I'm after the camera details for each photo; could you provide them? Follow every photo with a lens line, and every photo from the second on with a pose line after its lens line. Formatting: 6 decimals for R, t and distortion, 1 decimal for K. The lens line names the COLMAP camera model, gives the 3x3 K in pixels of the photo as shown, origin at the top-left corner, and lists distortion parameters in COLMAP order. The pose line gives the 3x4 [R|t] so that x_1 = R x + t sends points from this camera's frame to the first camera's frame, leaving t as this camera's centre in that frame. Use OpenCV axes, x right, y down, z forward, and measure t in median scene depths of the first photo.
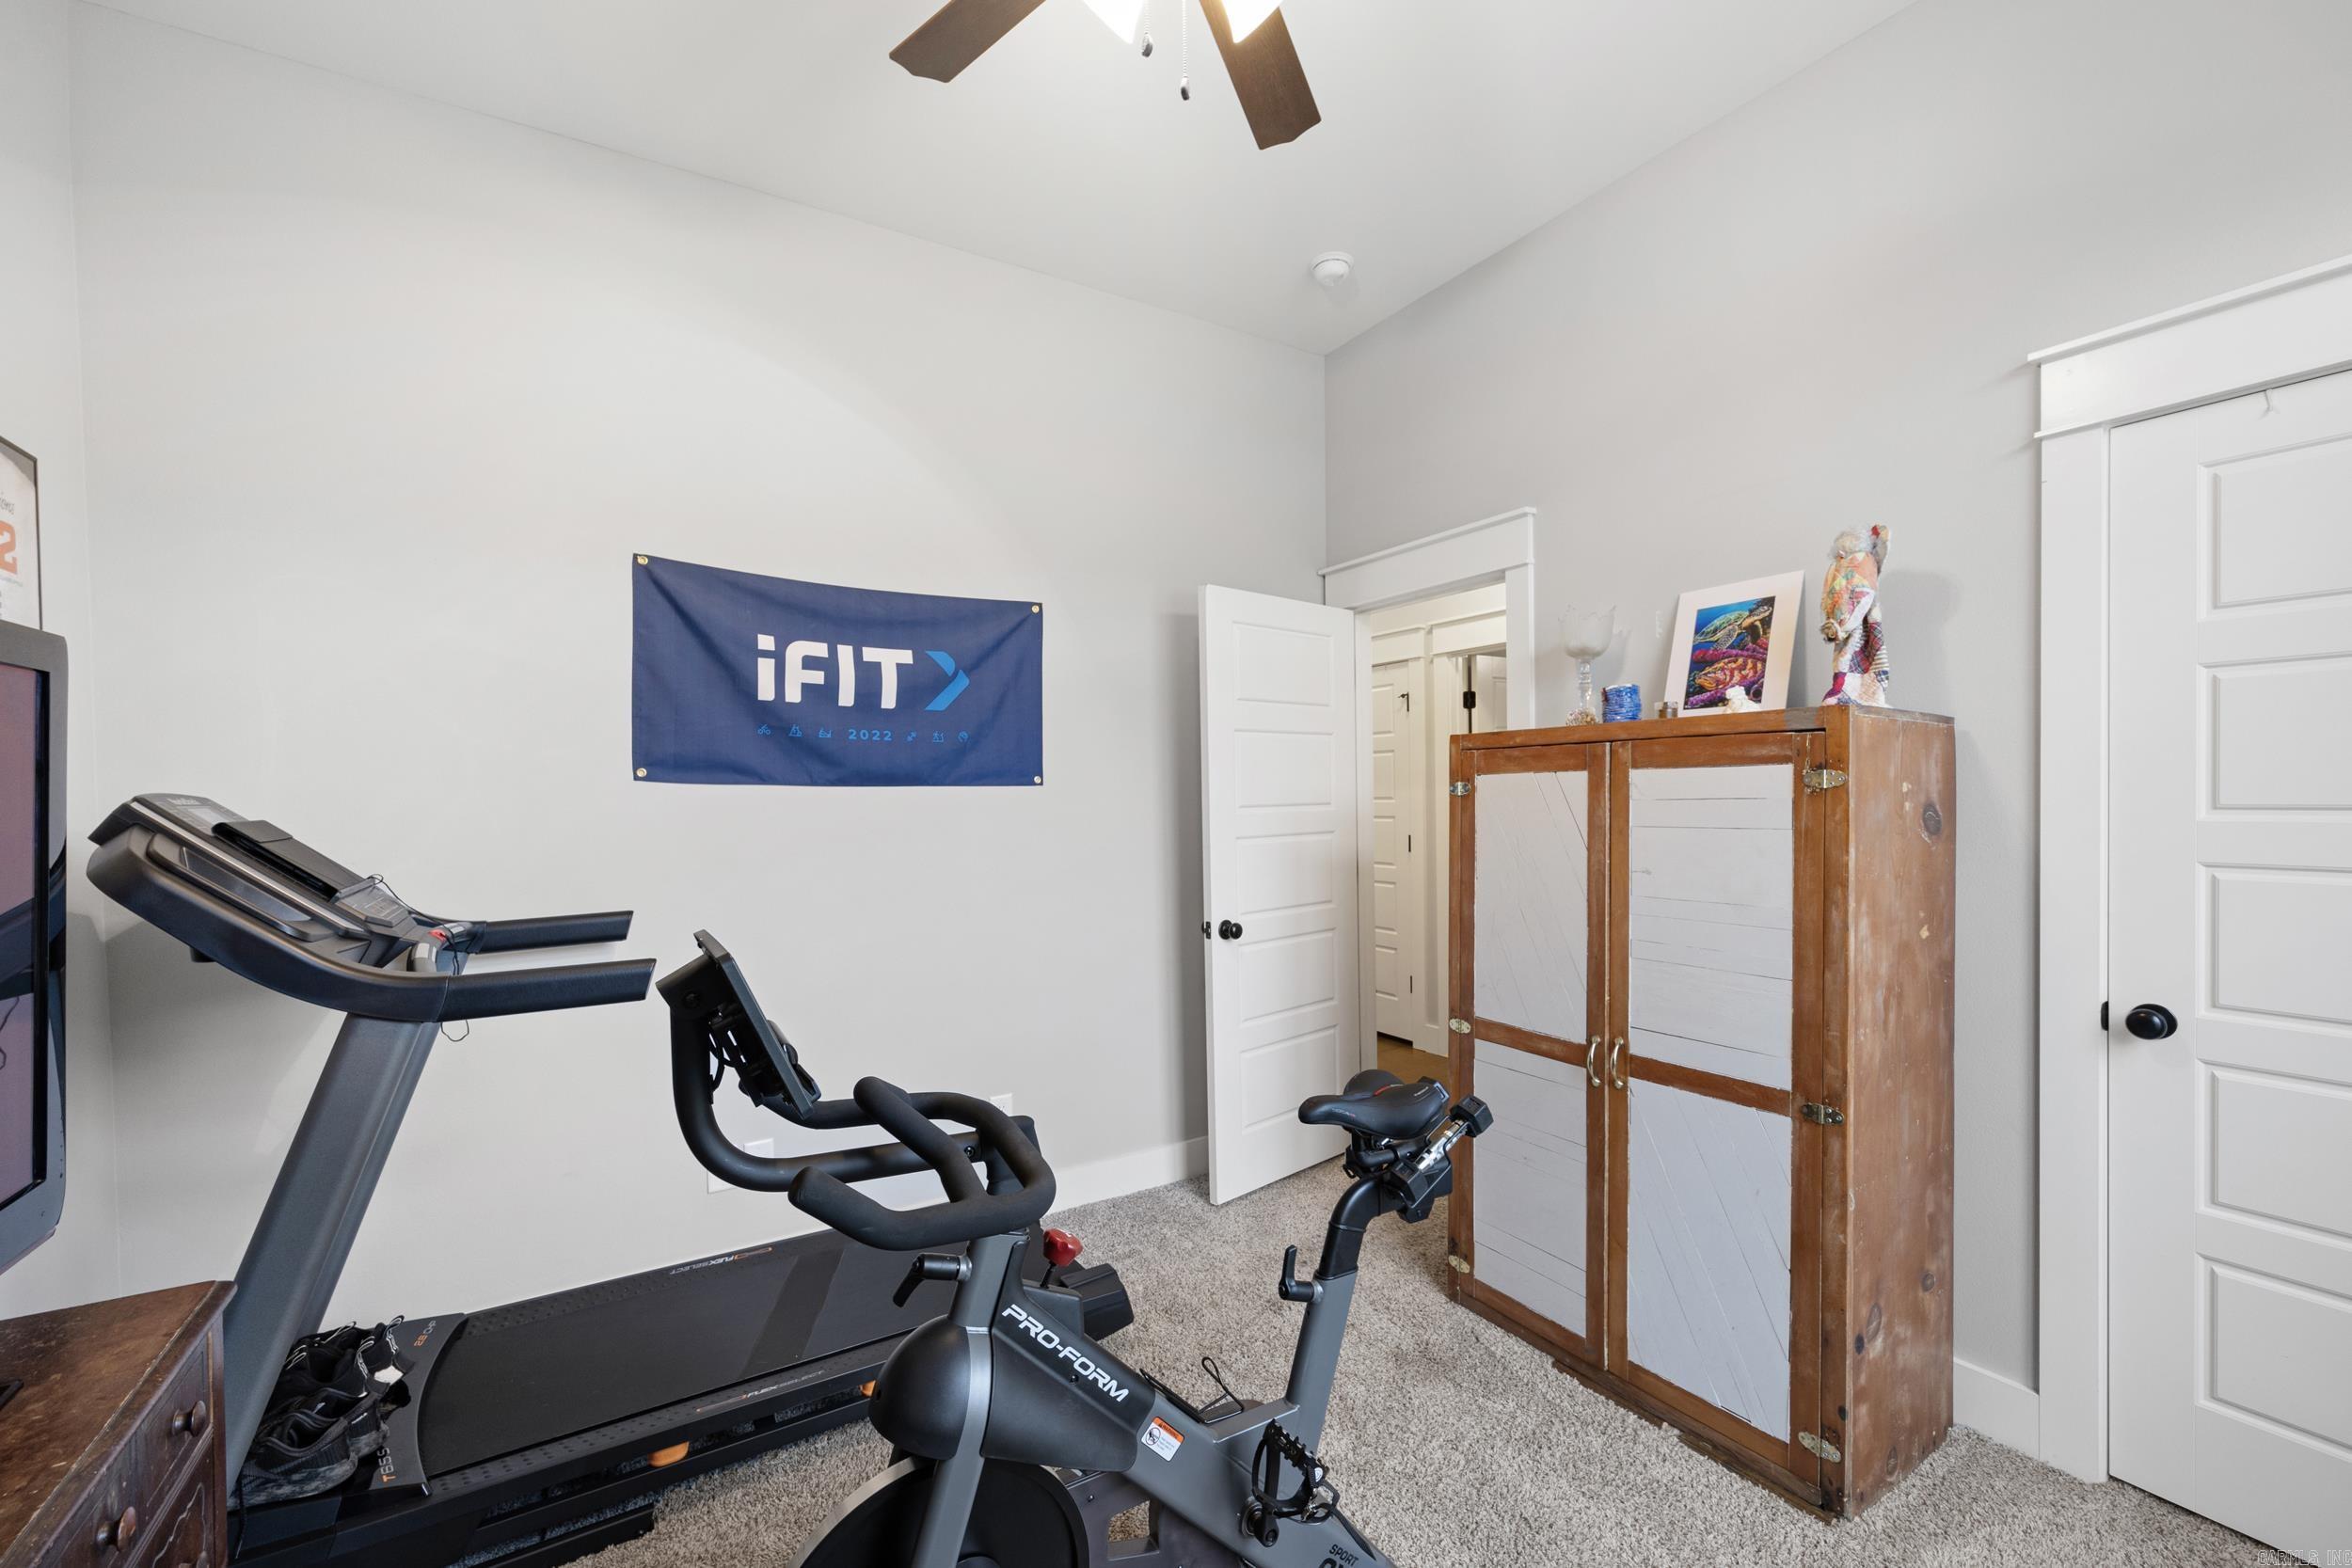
lens RADIAL K [[945.9, 0, 1221.6], [0, 945.9, 803.0], [0, 0, 1]] dist [0.000351, -0.000515]
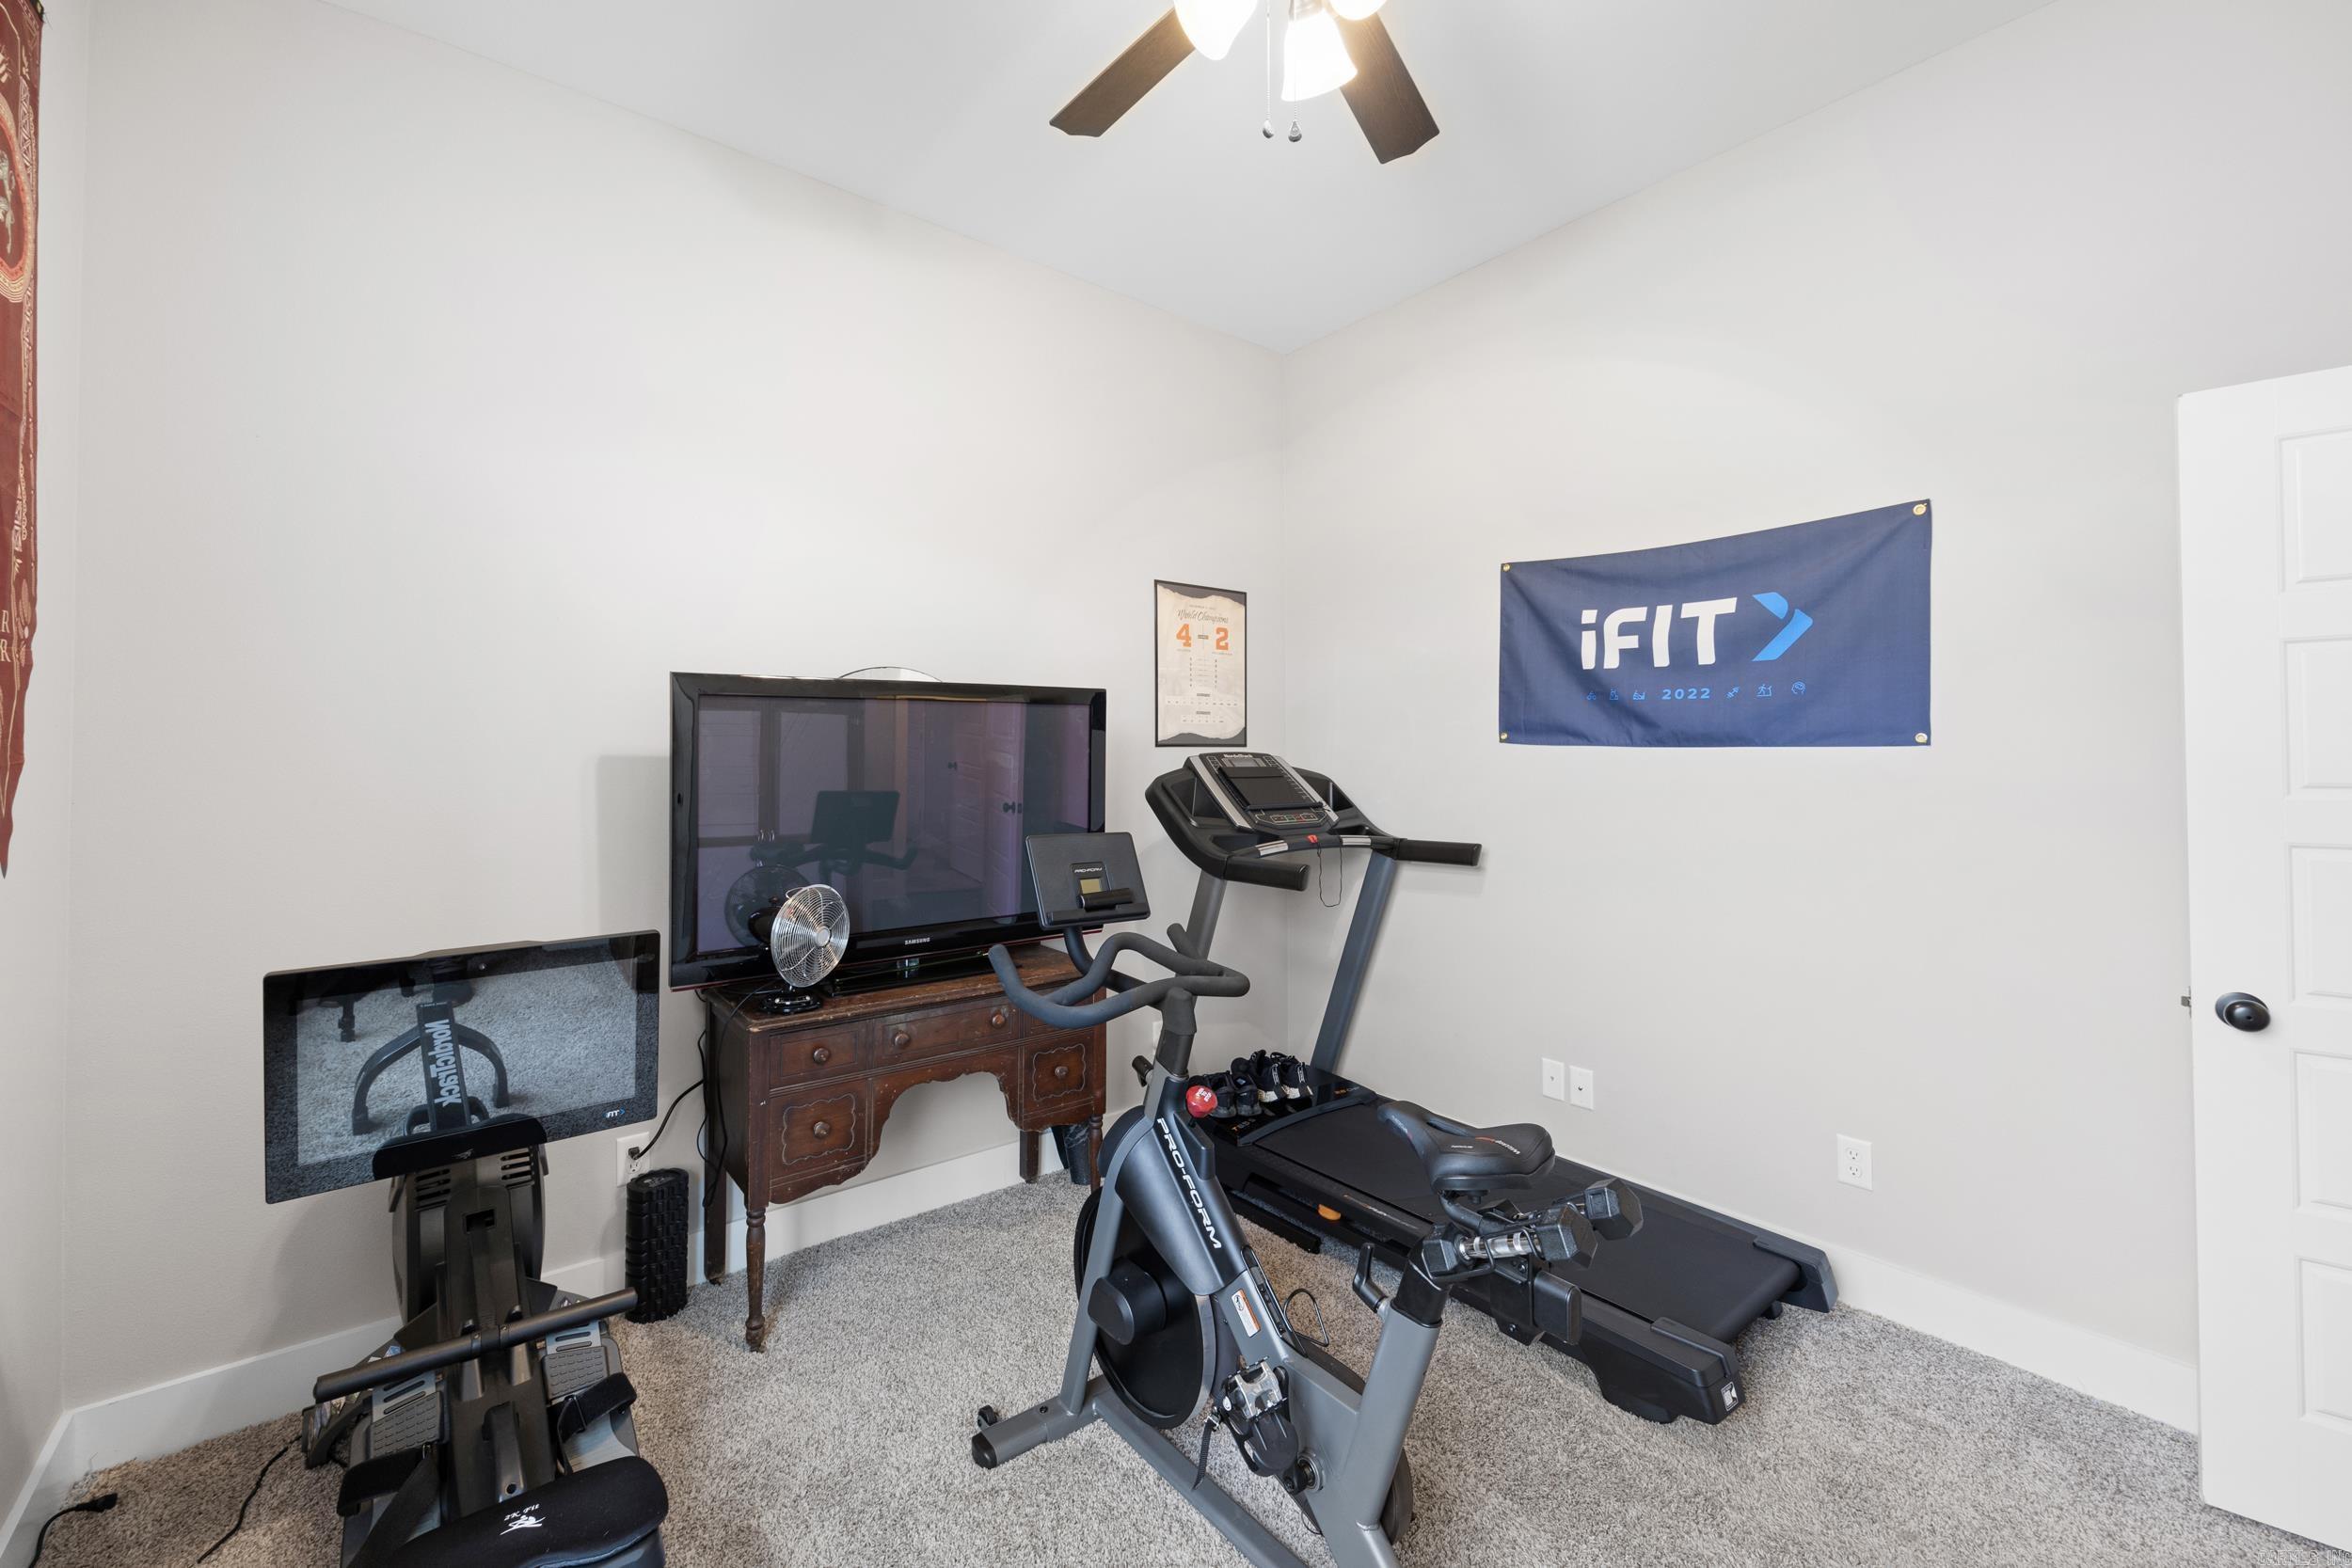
lens RADIAL K [[945.9, 0, 1172.9], [0, 945.9, 739.6], [0, 0, 1]] dist [0.000351, -0.000515]
pose [[0.133426, -0.006588, -0.991037, 0.528017], [-0.013034, 0.999880, -0.008401, -0.010745], [0.990973, 0.014038, 0.133324, 0.363456]]
